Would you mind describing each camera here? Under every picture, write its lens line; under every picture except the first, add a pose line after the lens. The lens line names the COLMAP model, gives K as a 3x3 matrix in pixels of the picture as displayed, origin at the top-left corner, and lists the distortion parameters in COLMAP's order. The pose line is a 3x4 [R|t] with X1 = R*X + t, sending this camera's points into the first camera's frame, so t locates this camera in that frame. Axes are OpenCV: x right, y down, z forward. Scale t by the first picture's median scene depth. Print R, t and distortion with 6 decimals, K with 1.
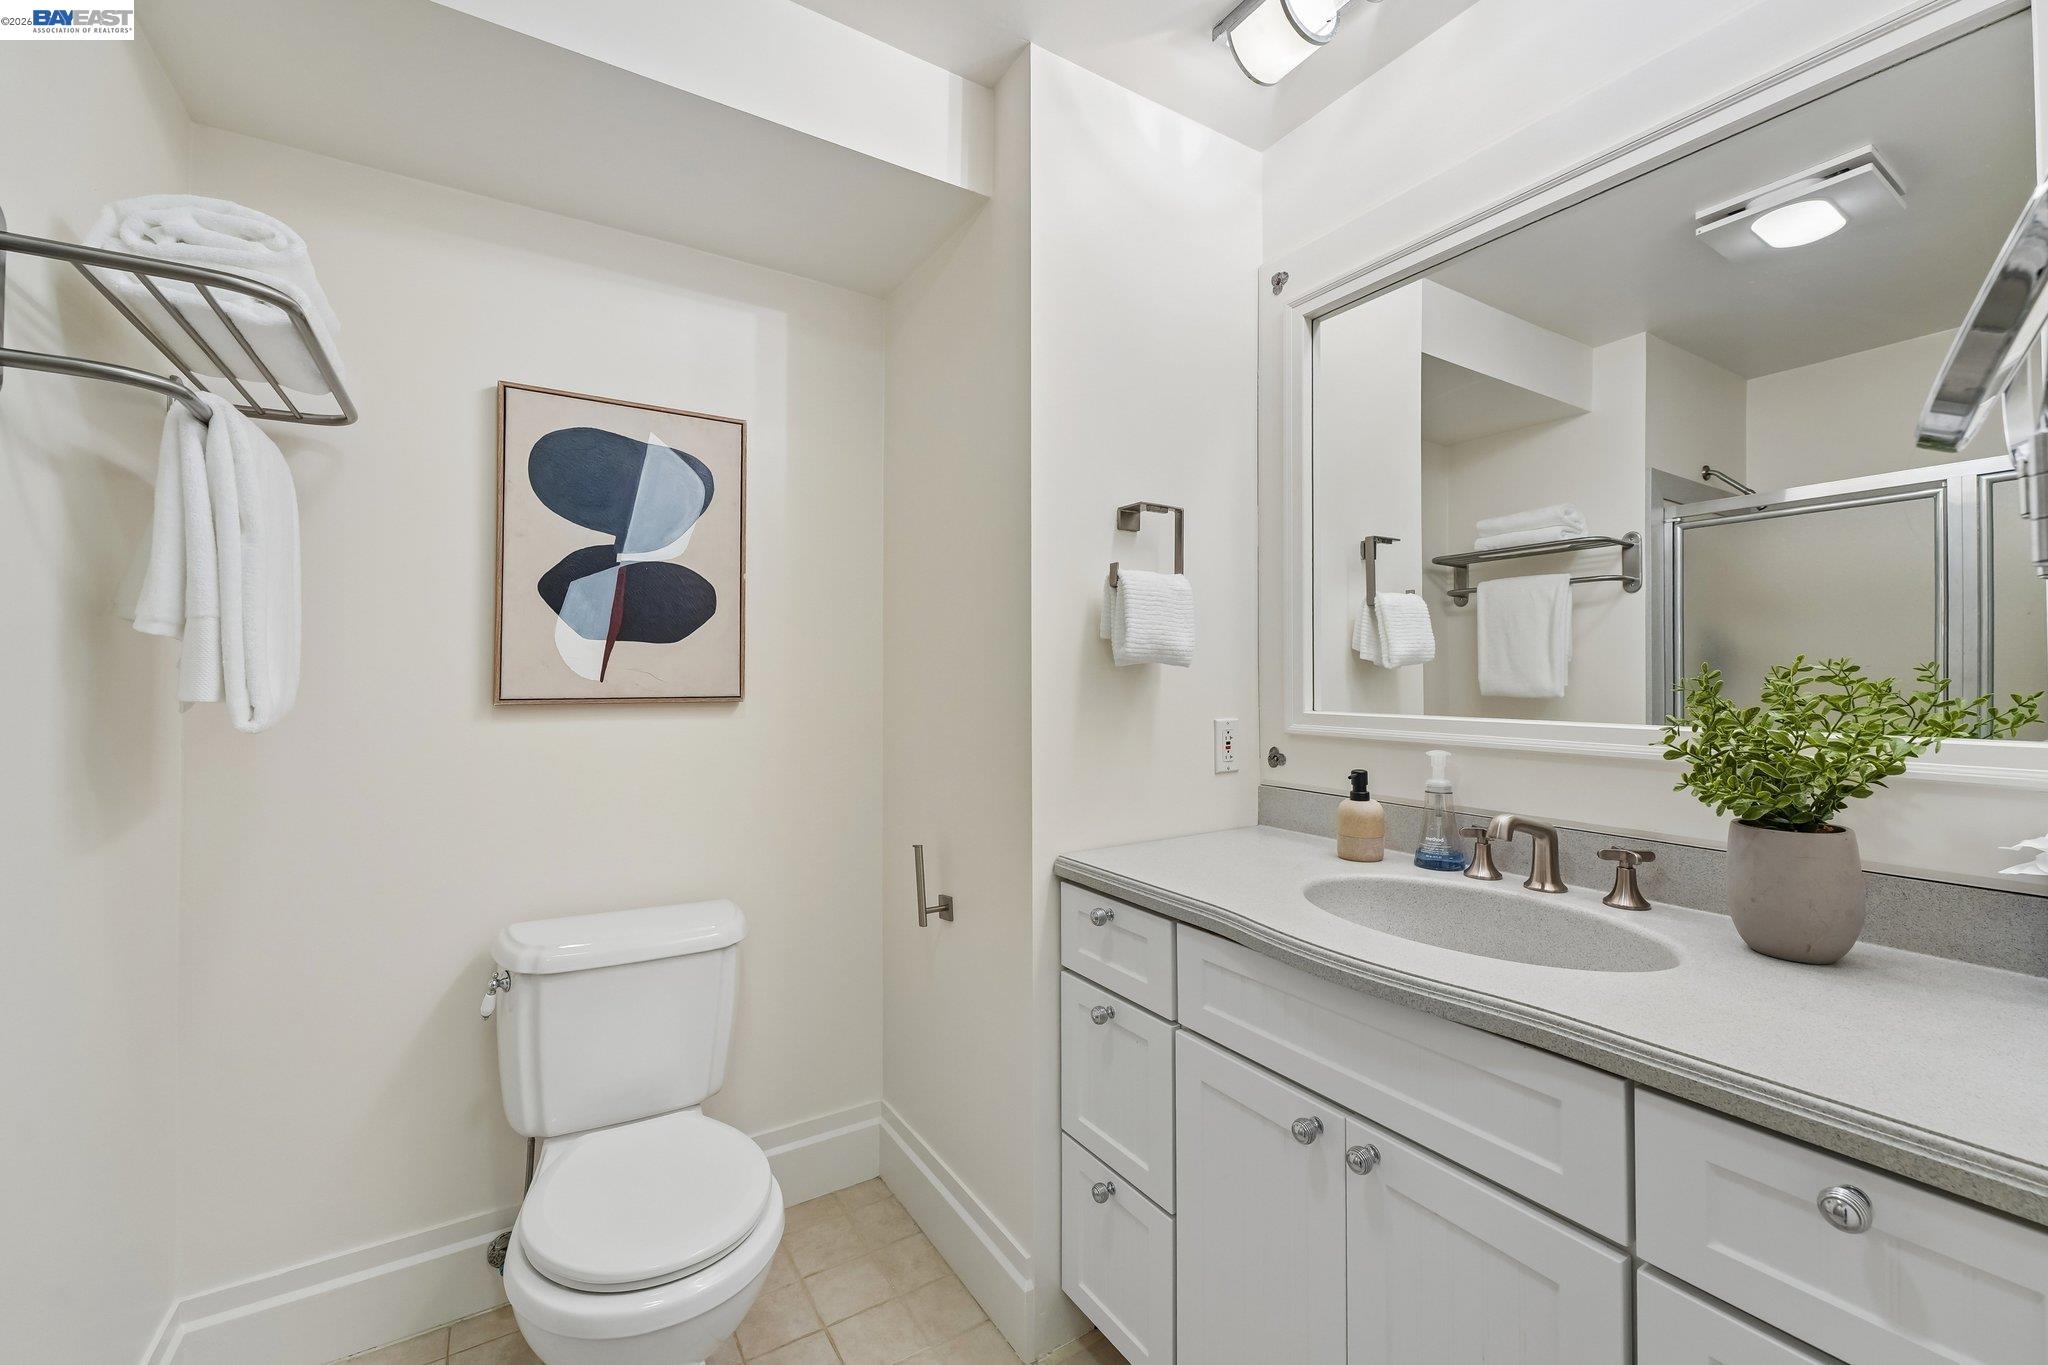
lens RADIAL K [[827.5, 0, 1024.0], [0, 827.5, 682.5], [0, 0, 1]] dist [0.000581, -0.000214]
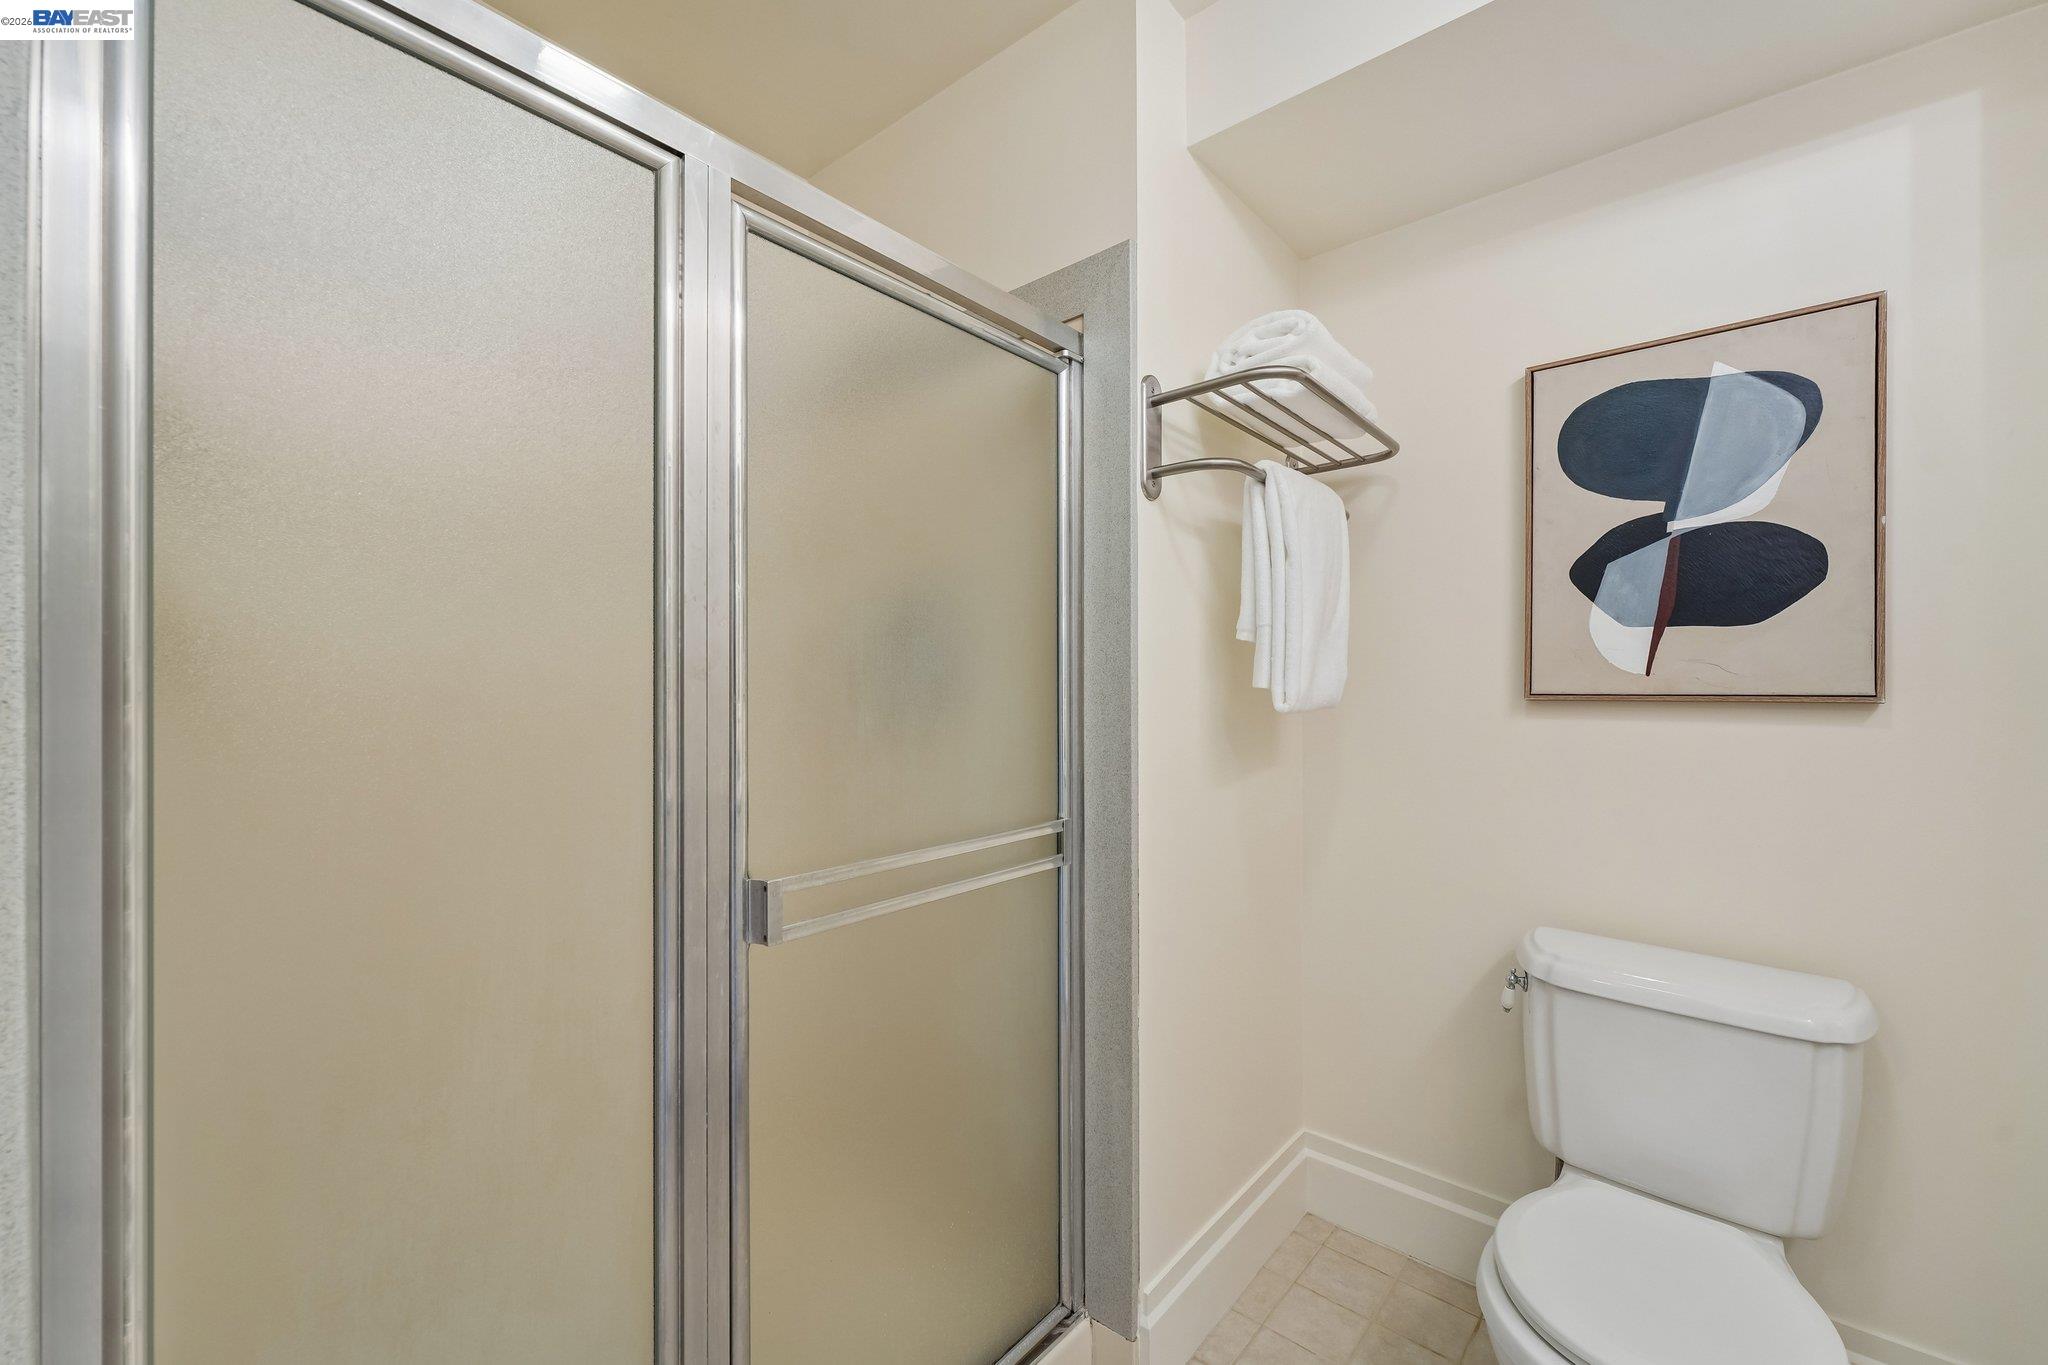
lens RADIAL K [[822.6, 0, 1024.1], [0, 822.6, 700.5], [0, 0, 1]] dist [-0.001339, -0.000336]
pose [[0.295721, 0.014355, -0.955167, 0.116695], [-0.003959, 0.999897, 0.013802, 0.016417], [0.955266, -0.000300, 0.295747, 0.134716]]
